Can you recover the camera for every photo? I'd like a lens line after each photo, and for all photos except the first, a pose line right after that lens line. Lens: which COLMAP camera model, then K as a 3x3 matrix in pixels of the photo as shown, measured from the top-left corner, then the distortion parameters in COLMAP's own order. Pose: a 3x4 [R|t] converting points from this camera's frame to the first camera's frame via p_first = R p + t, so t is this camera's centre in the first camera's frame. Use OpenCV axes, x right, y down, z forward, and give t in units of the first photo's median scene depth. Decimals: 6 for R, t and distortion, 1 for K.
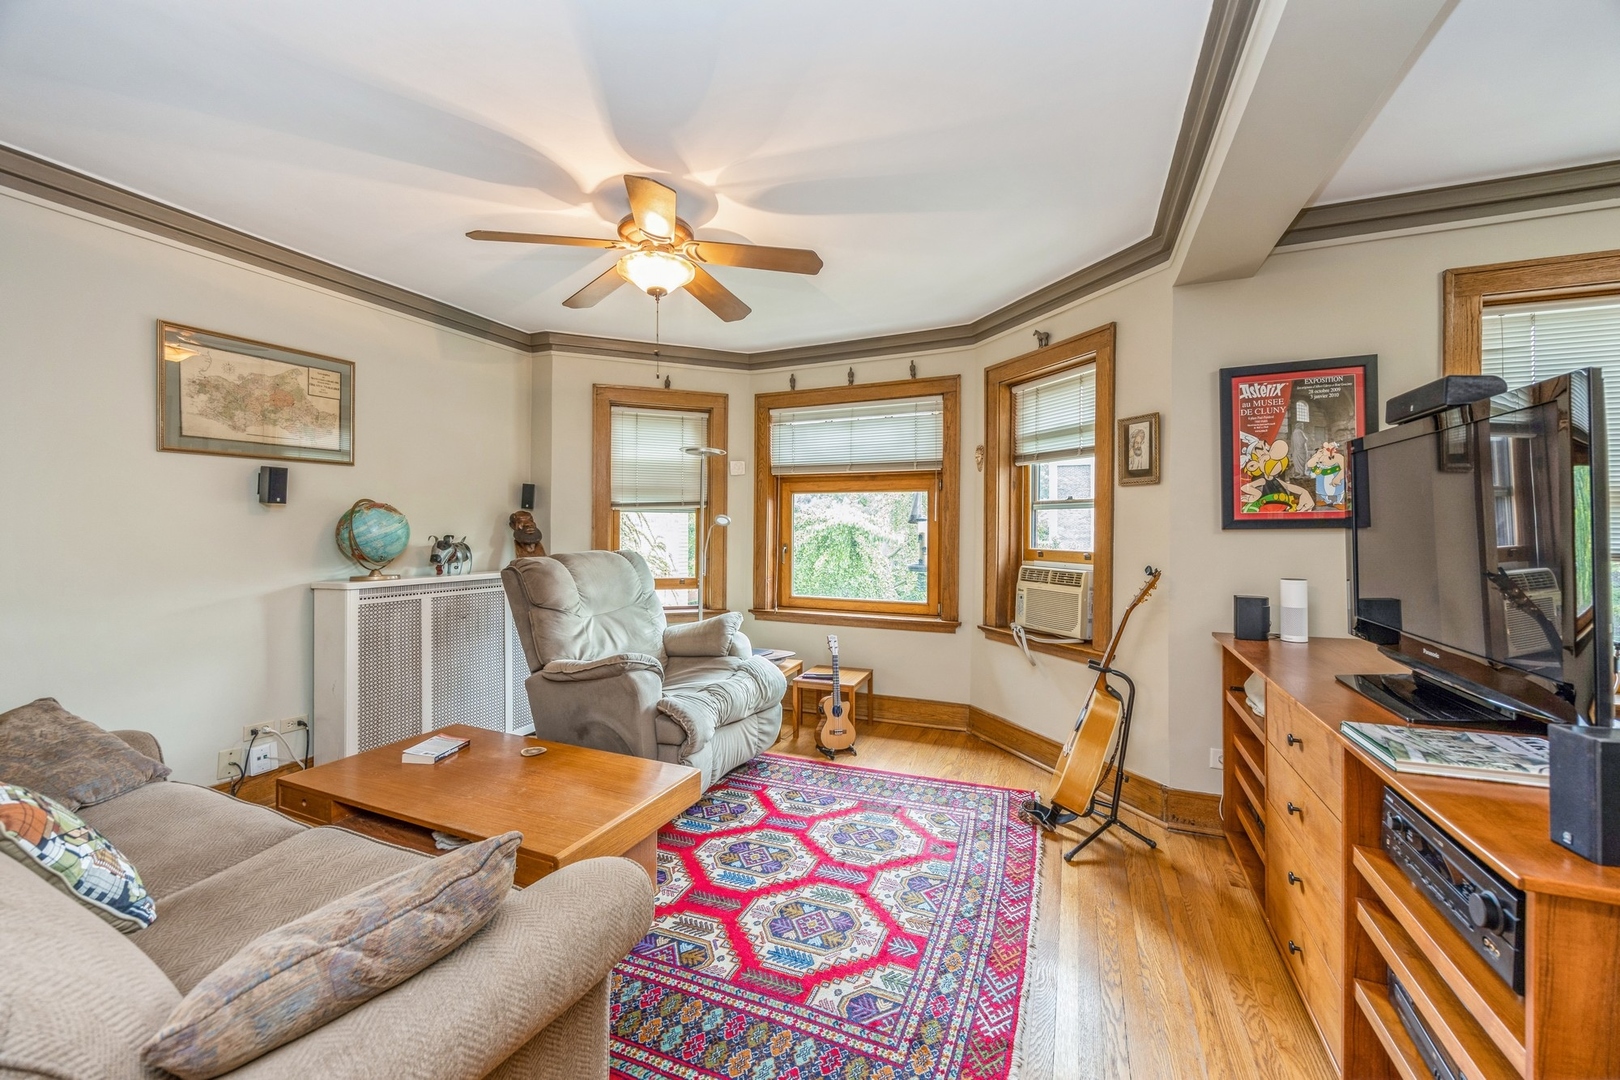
lens RADIAL K [[620.7, 0, 815.3], [0, 620.7, 526.7], [0, 0, 1]] dist [-0.002994, 0.000271]
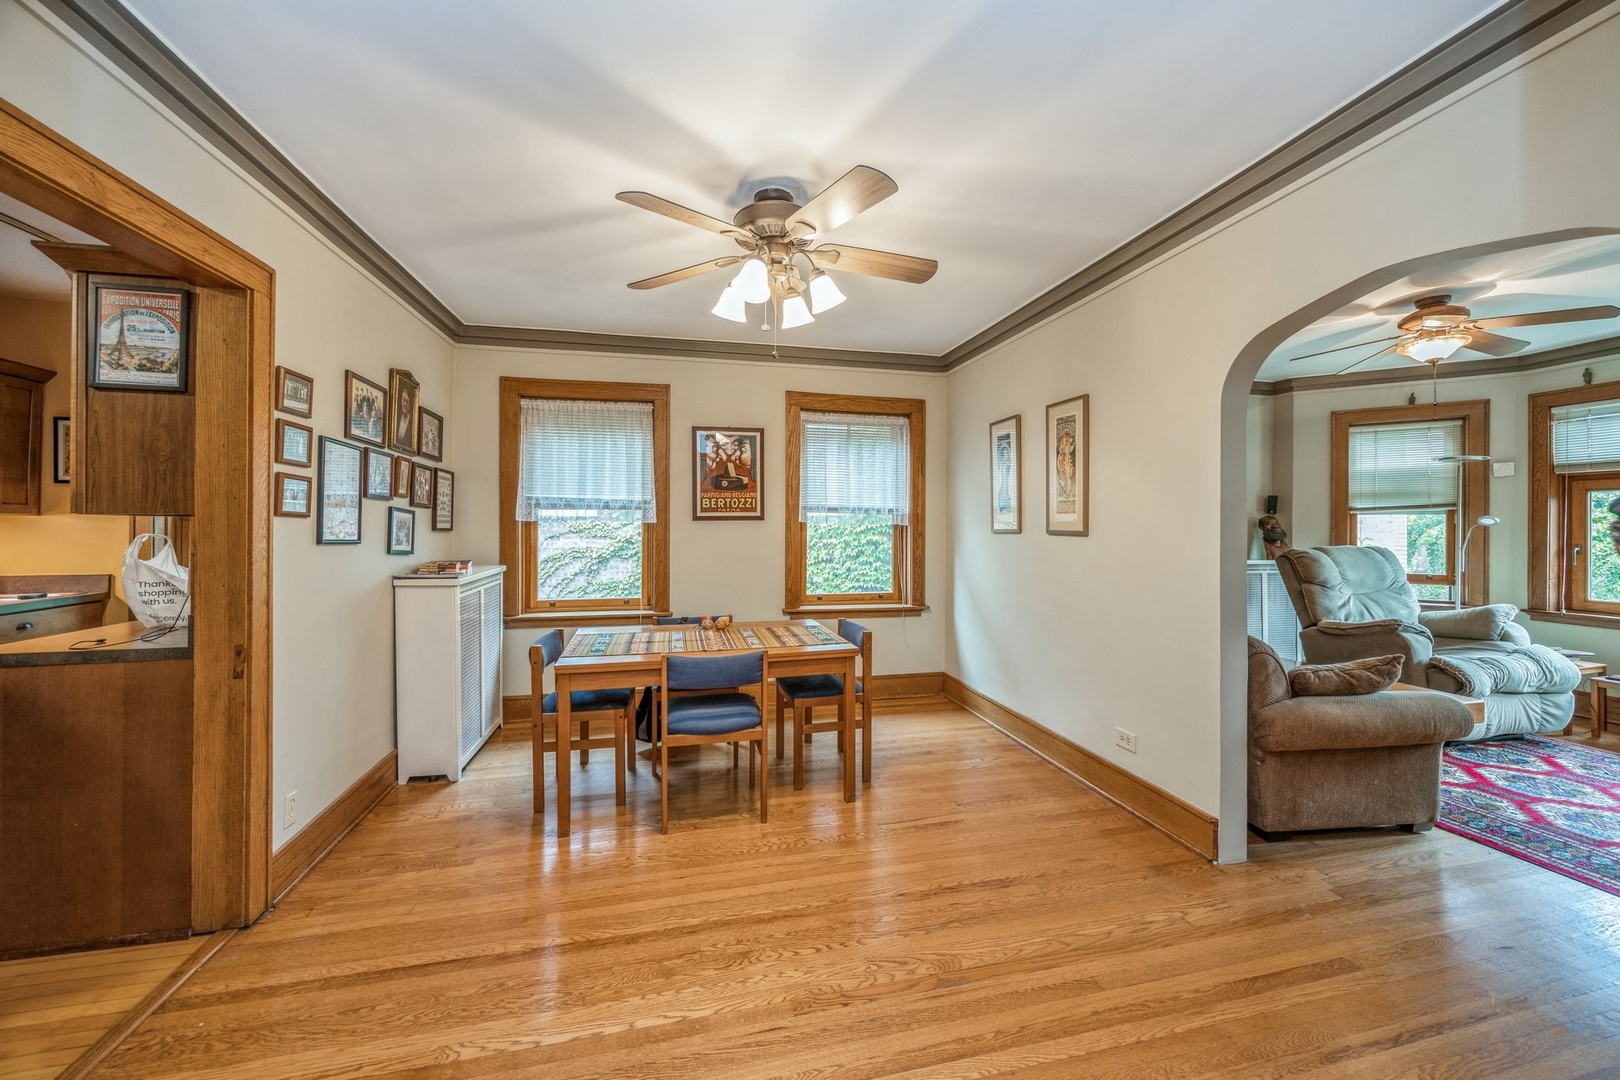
lens RADIAL K [[620.7, 0, 819.3], [0, 620.7, 525.0], [0, 0, 1]] dist [-0.002994, 0.000271]
pose [[0.595006, -0.005831, -0.803700, 0.036179], [0.001515, 0.999980, -0.006133, 0.001766], [0.803720, 0.002431, 0.595003, -0.819076]]
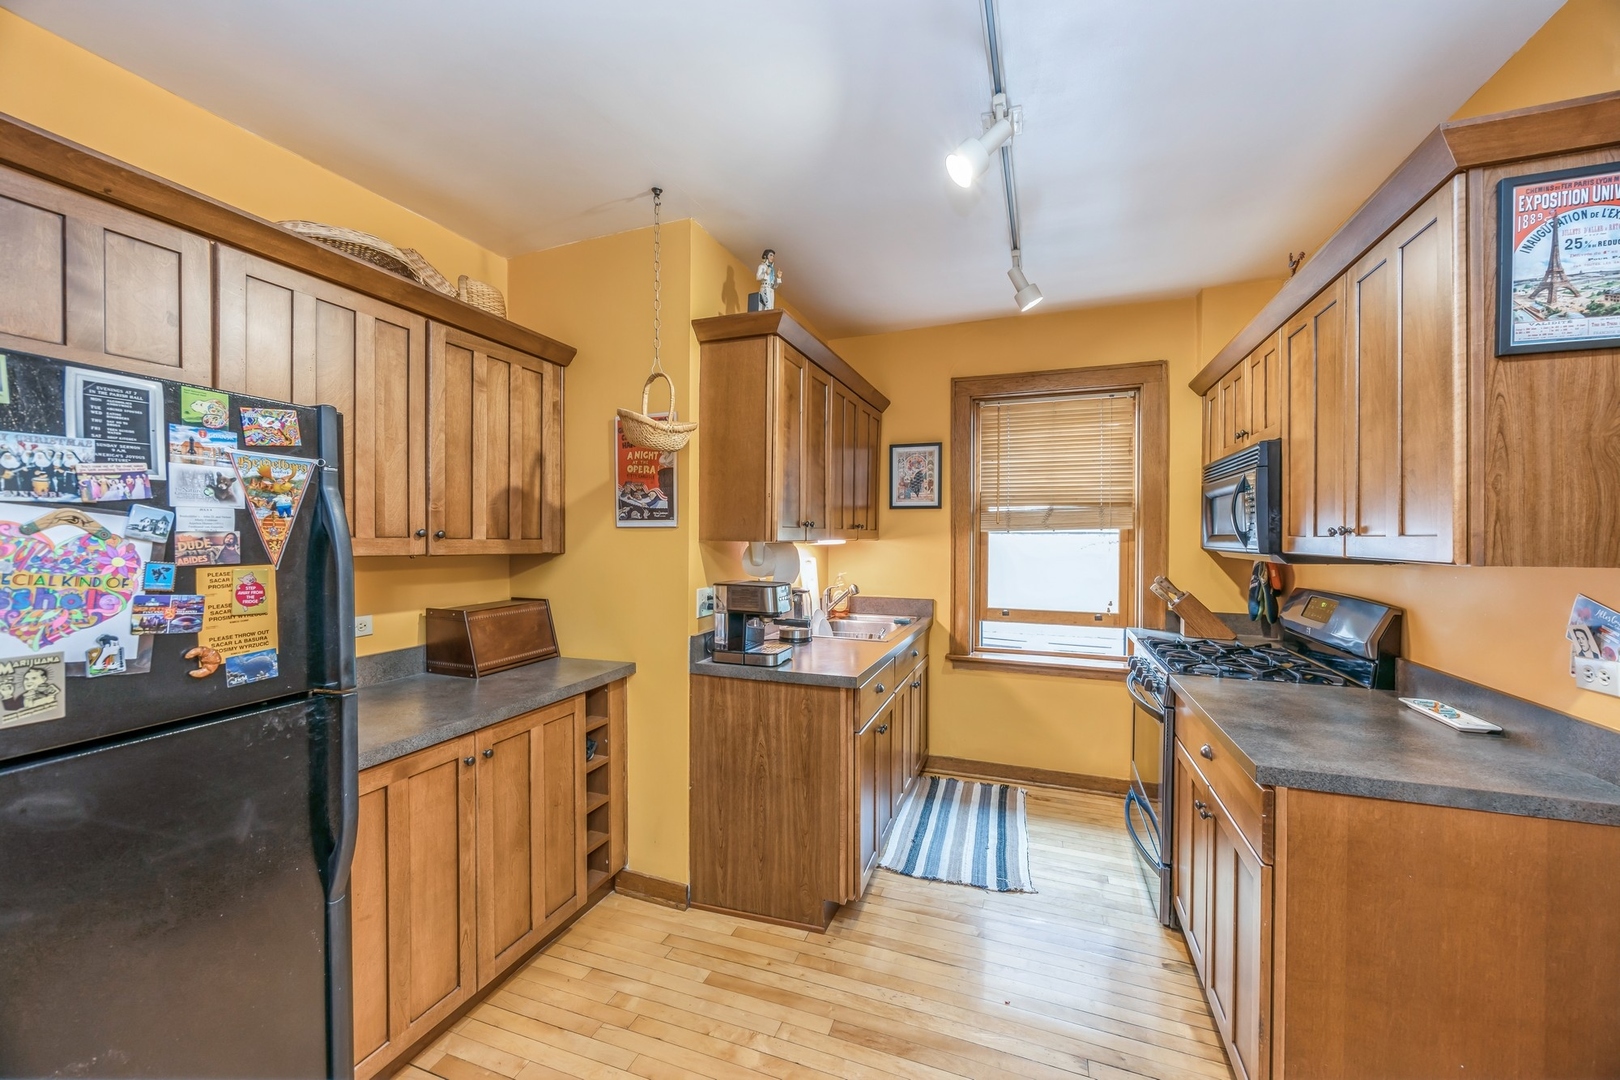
lens RADIAL K [[620.7, 0, 808.7], [0, 620.7, 540.1], [0, 0, 1]] dist [-0.002994, 0.000271]
pose [[0.048336, 0.006591, -0.998809, -0.697080], [0.002168, 0.999975, 0.006704, -0.042995], [0.998829, -0.002490, 0.048321, -1.644764]]
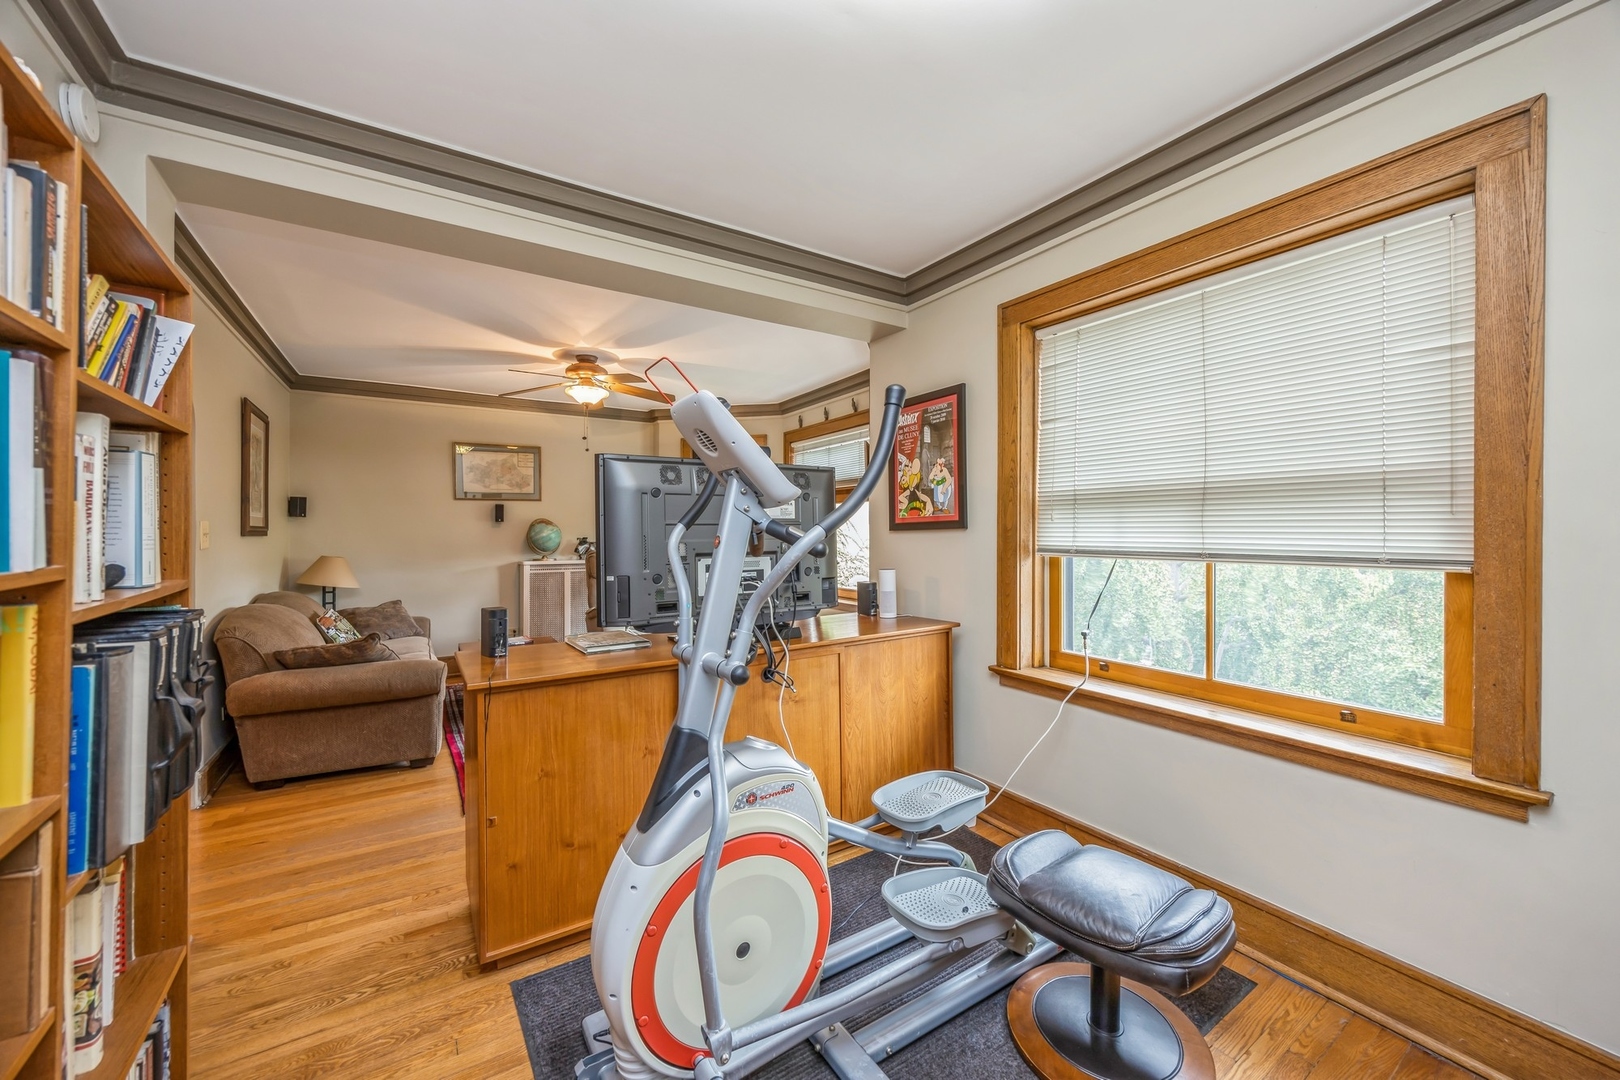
lens RADIAL K [[620.7, 0, 812.1], [0, 620.7, 528.0], [0, 0, 1]] dist [-0.002994, 0.000271]
pose [[0.829805, -0.010814, -0.557949, 1.123968], [0.007868, 0.999940, -0.007679, 0.006381], [0.557999, 0.001982, 0.829840, -0.128503]]
